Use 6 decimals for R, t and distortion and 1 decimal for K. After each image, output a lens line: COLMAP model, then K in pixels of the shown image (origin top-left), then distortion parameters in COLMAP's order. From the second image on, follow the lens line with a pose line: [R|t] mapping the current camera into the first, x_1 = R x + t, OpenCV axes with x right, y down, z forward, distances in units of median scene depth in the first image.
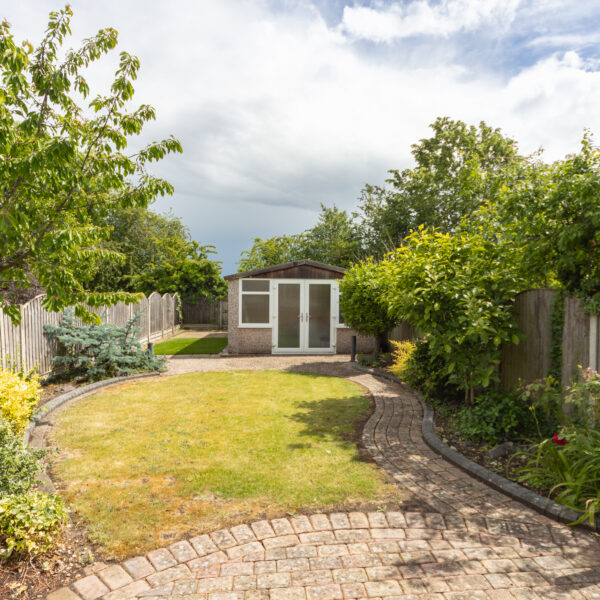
lens RADIAL K [[447.4, 0, 301.0], [0, 447.4, 303.1], [0, 0, 1]] dist [-0.006299, 0.007199]
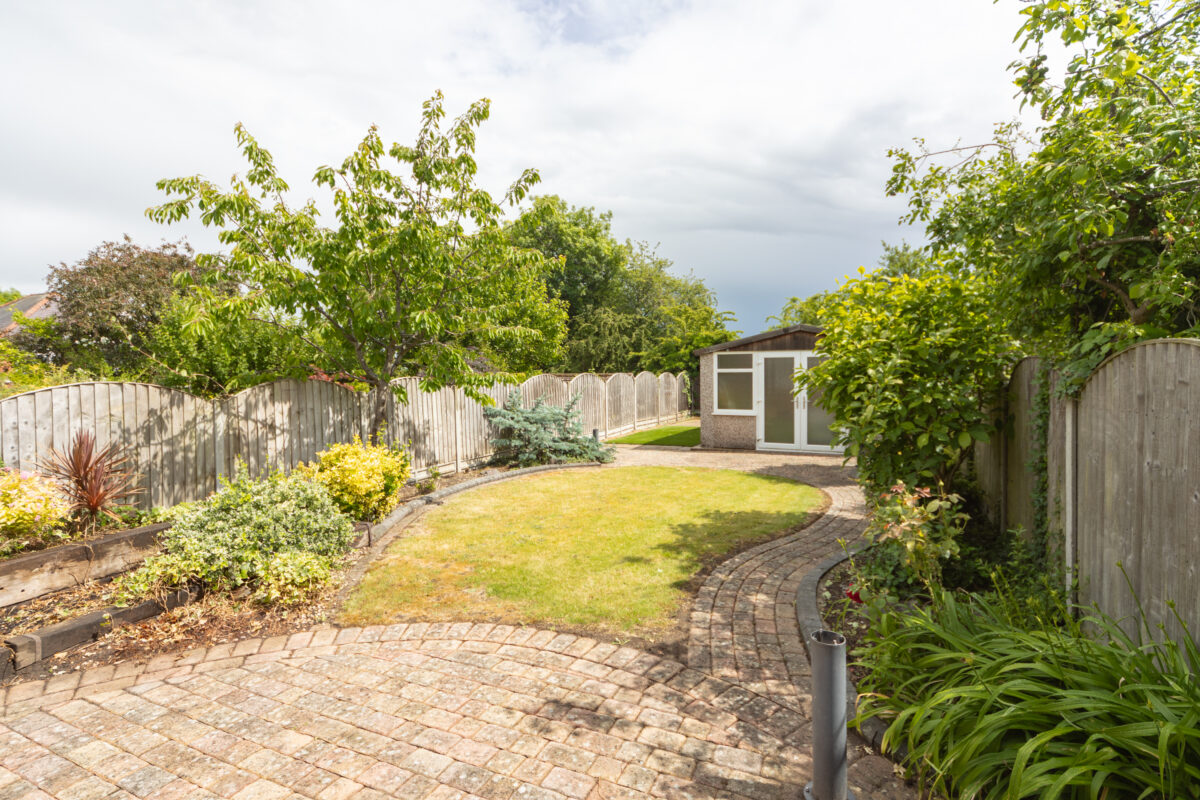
lens RADIAL K [[565.1, 0, 604.7], [0, 565.1, 379.5], [0, 0, 1]] dist [0.001662, 0.000111]
pose [[0.868306, -0.007392, -0.495974, 0.189882], [0.003161, 0.999951, -0.009368, 0.001466], [0.496019, 0.006567, 0.868287, 0.033376]]
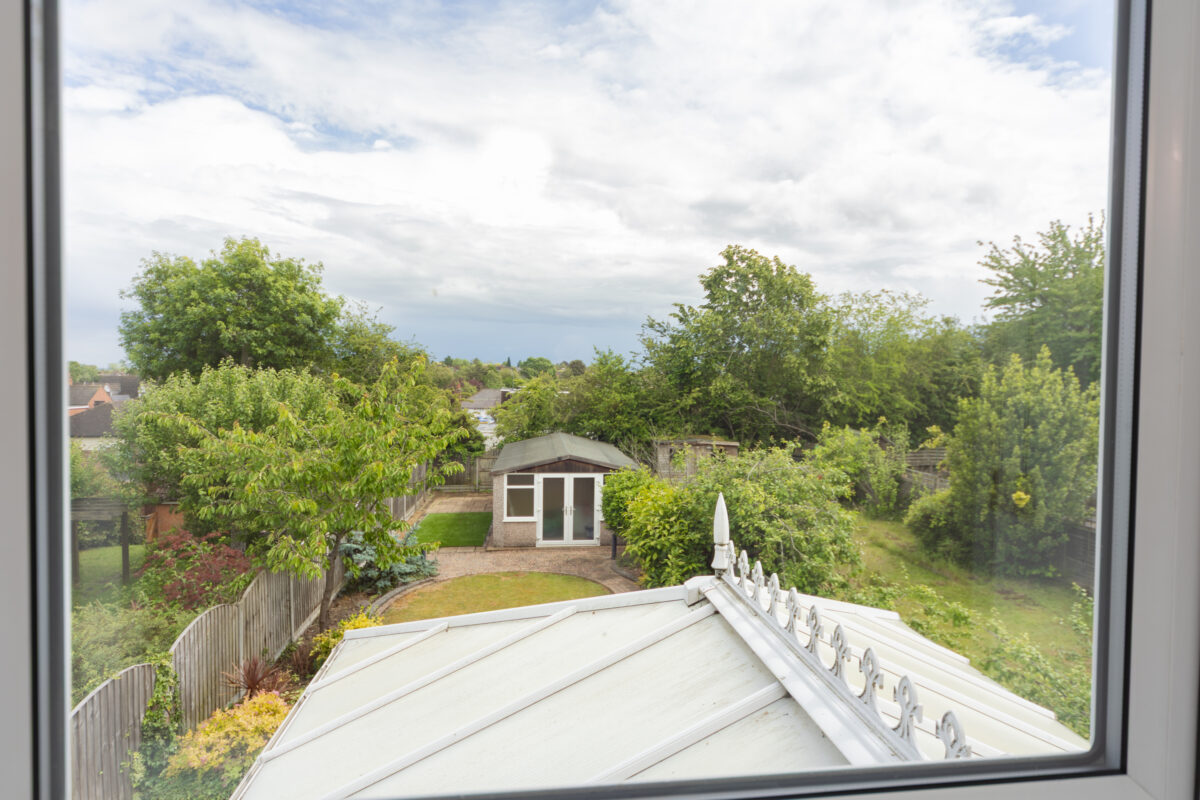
lens RADIAL K [[653.8, 0, 607.0], [0, 653.8, 394.7], [0, 0, 1]] dist [0.000678, 0.000076]
pose [[0.999136, 0.003559, 0.041403, 0.032584], [-0.003761, 0.999981, 0.004807, -0.239981], [-0.041385, -0.004958, 0.999131, -0.490013]]
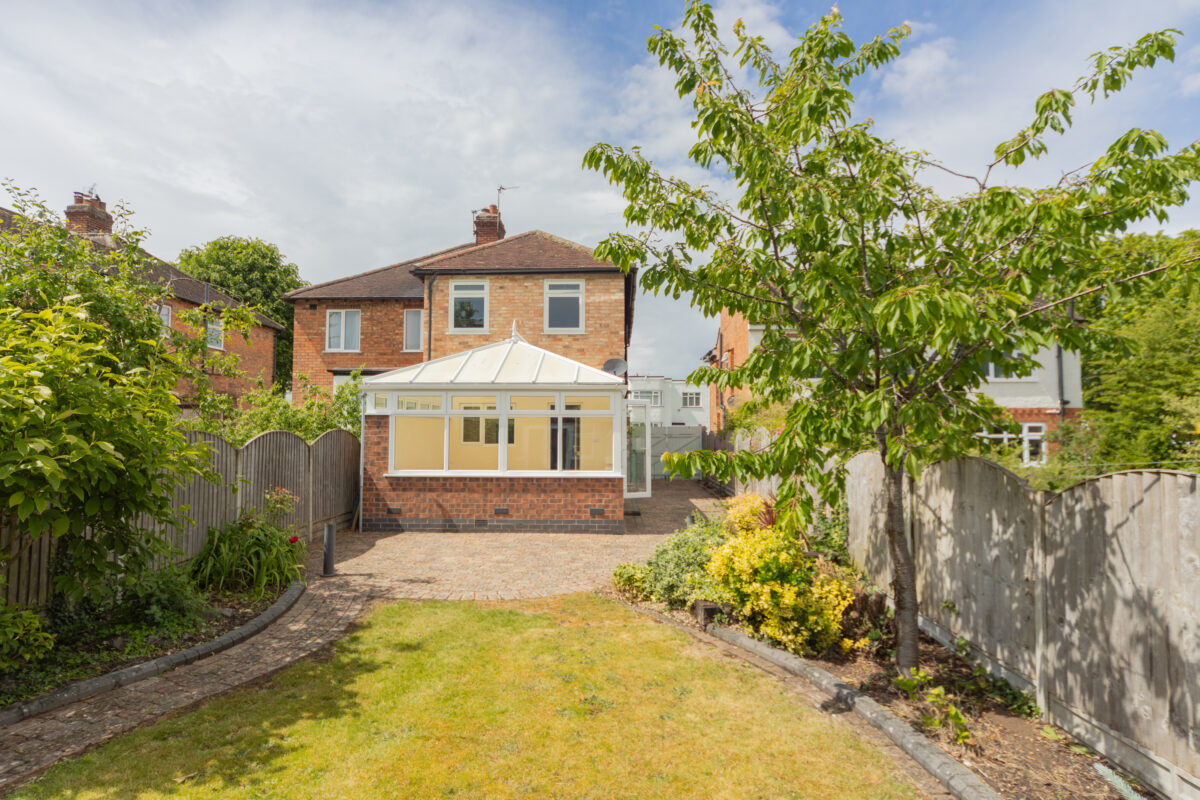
lens RADIAL K [[677.4, 0, 600.6], [0, 677.4, 399.7], [0, 0, 1]] dist [0.001413, 0.000160]
pose [[-0.991451, -0.009183, 0.130158, -0.194615], [-0.010671, 0.999885, -0.010741, -0.036071], [-0.130045, -0.012038, -0.991435, 0.865939]]
